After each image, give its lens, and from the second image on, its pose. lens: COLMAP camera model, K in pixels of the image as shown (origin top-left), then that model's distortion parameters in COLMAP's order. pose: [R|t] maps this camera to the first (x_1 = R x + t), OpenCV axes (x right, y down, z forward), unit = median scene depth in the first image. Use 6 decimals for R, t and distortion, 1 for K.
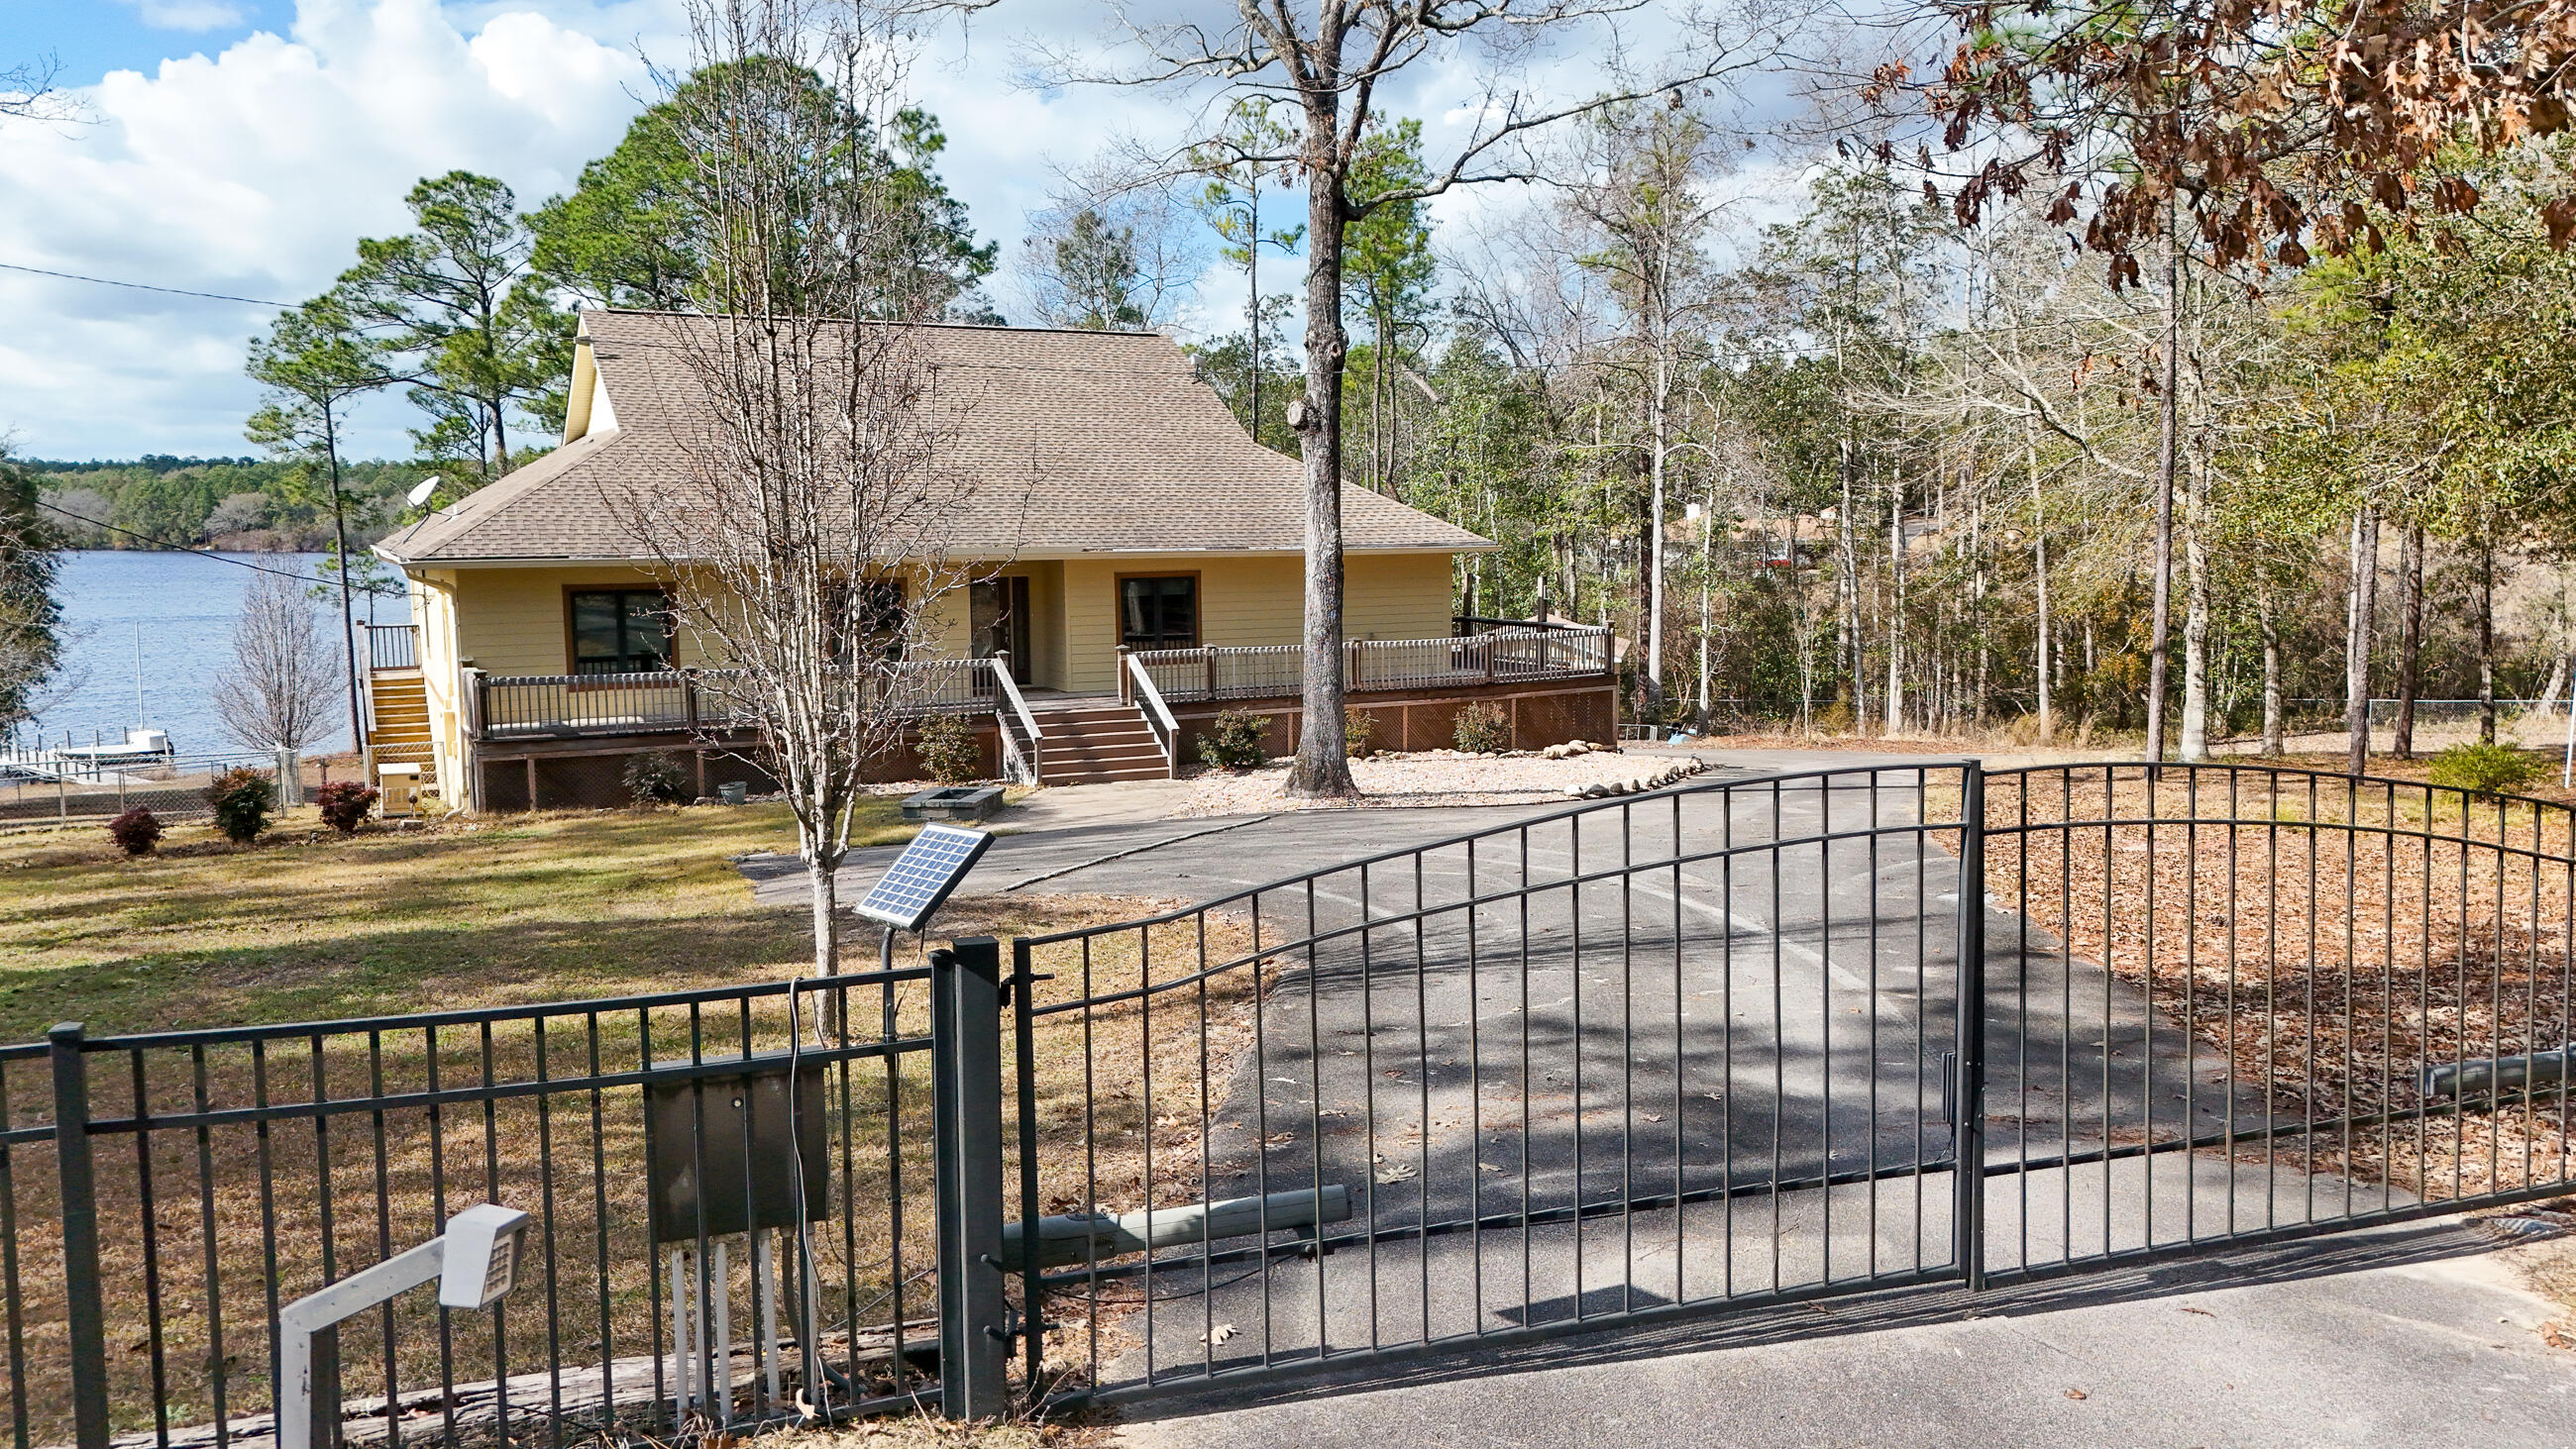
lens RADIAL K [[2010.4, 0, 1283.6], [0, 2010.4, 731.1], [0, 0, 1]] dist [0.161986, -0.281669]
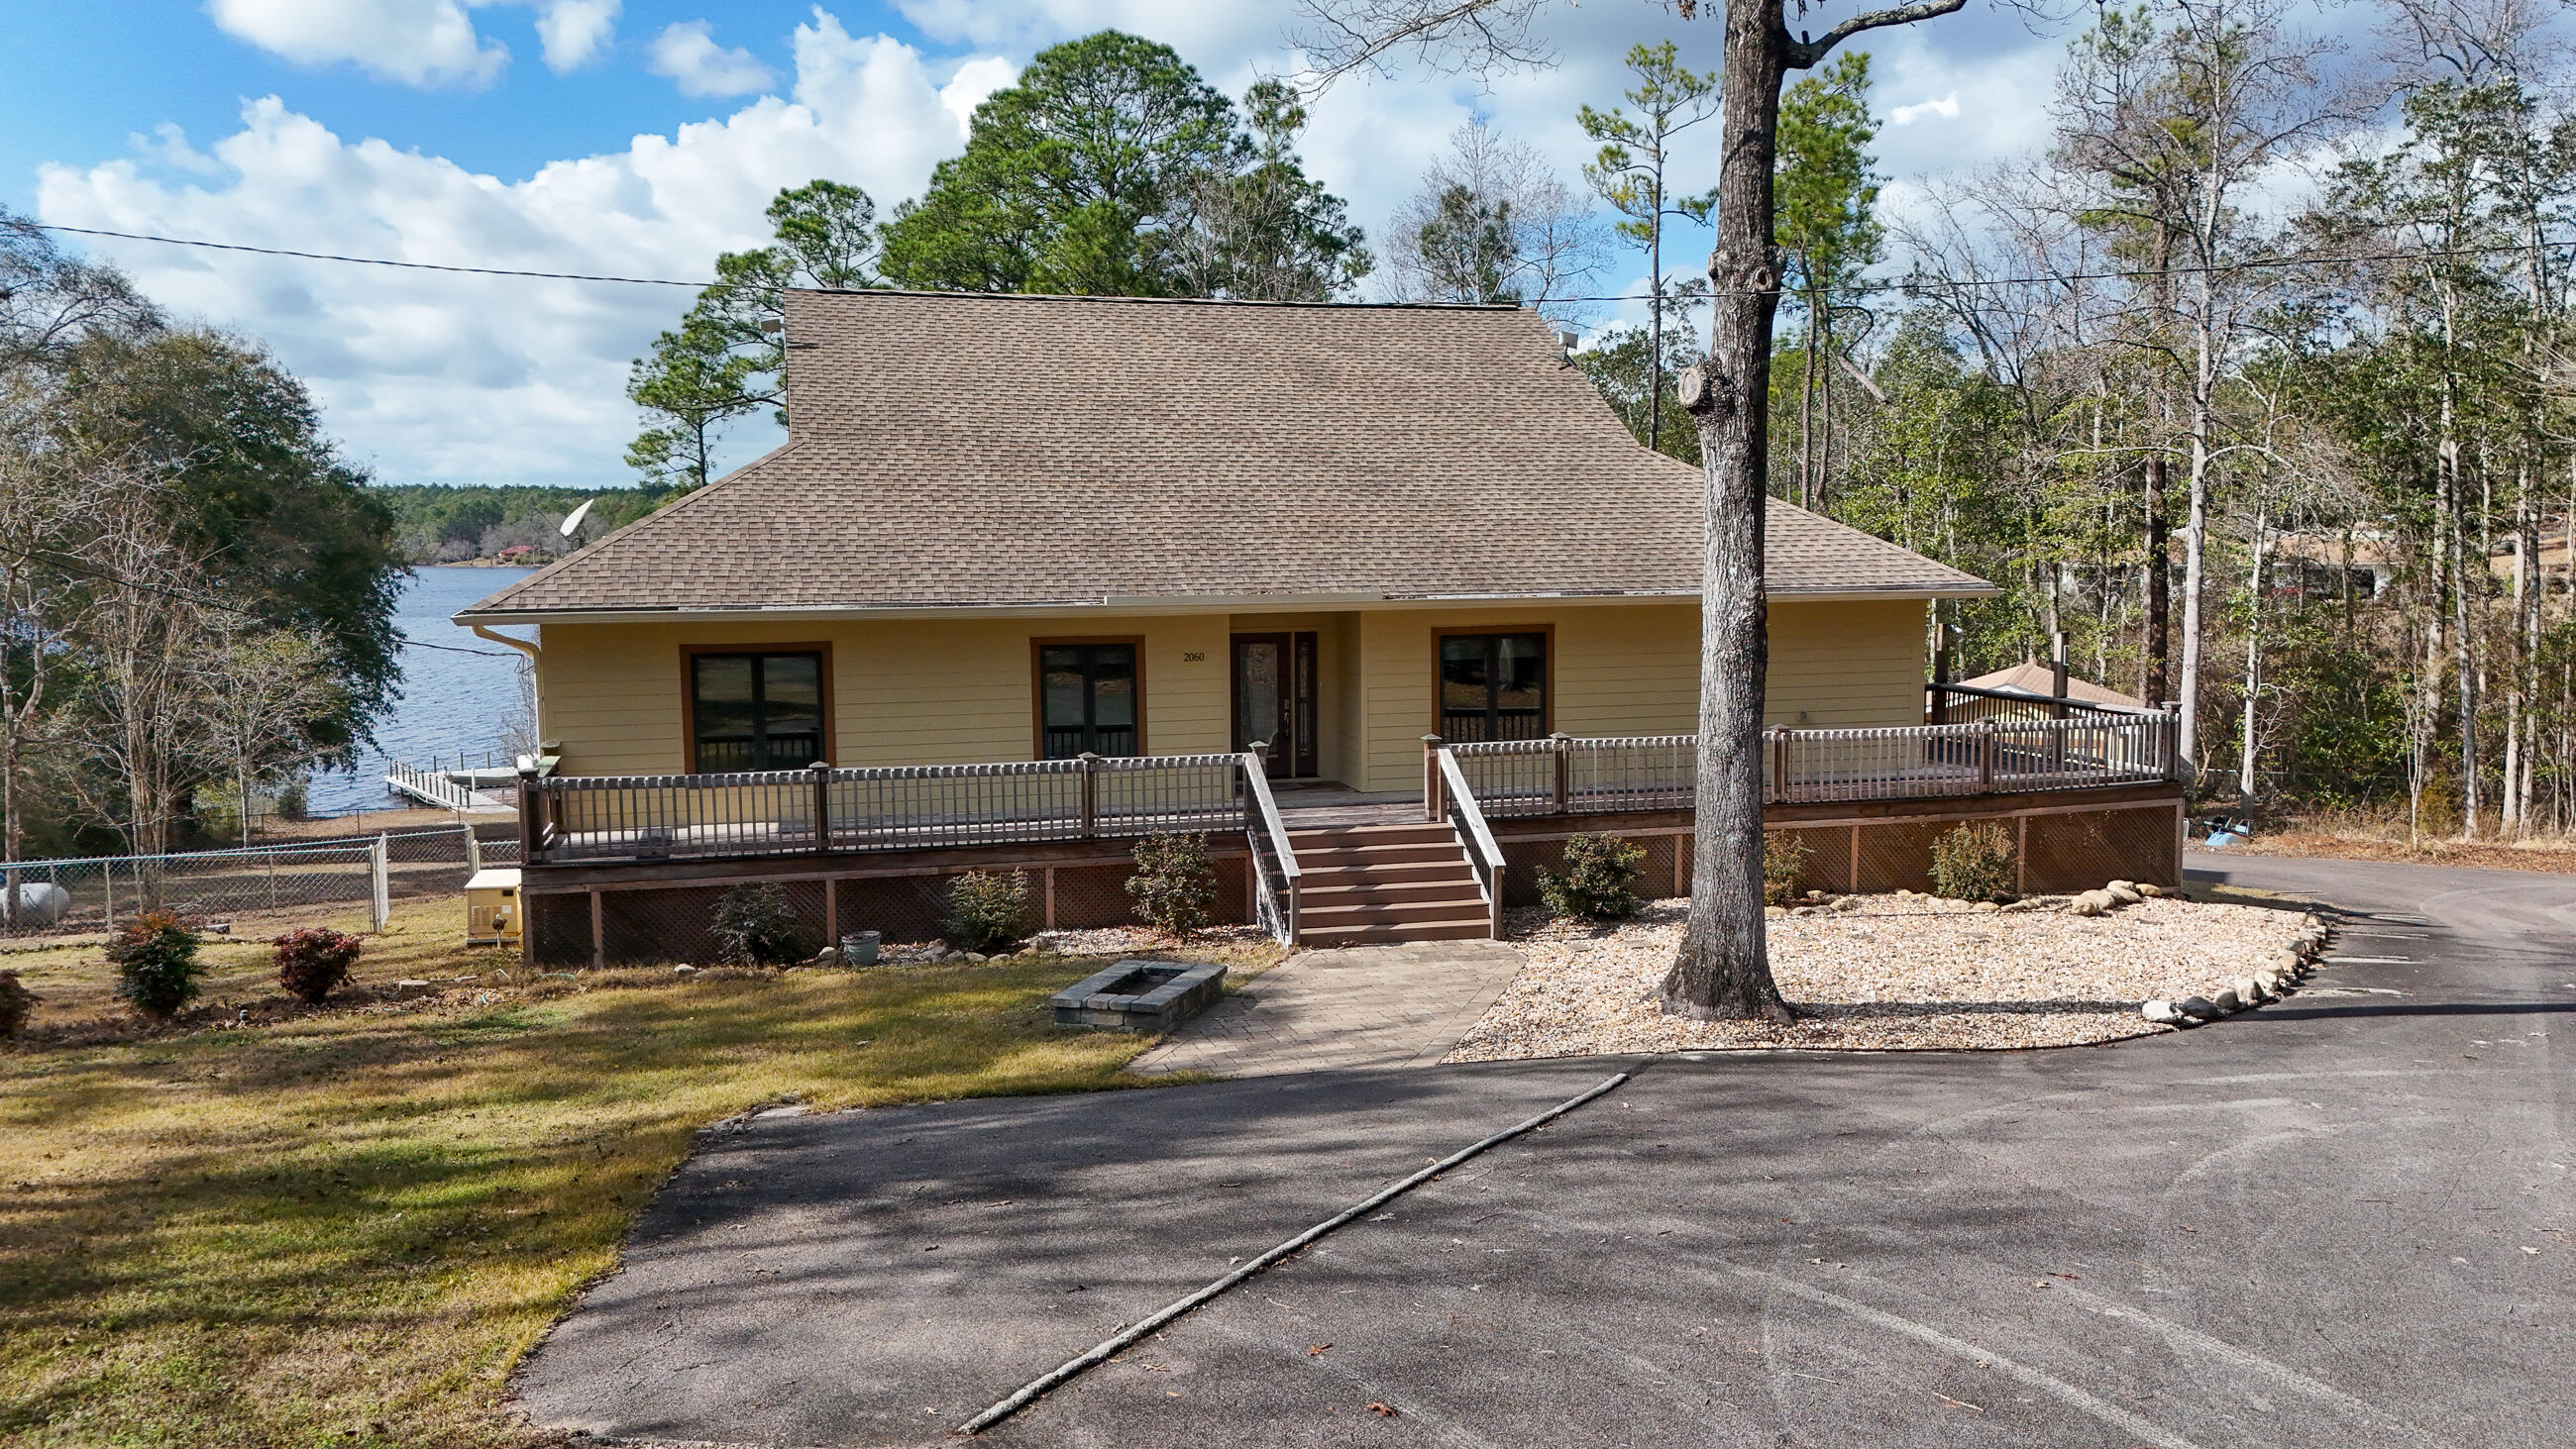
lens RADIAL K [[2010.4, 0, 1283.6], [0, 2010.4, 731.1], [0, 0, 1]] dist [0.161986, -0.281669]
pose [[0.980436, 0.019090, -0.195911, 0.005455], [-0.020874, 0.999757, -0.007048, -0.034672], [0.195729, 0.011000, 0.980596, 0.282668]]
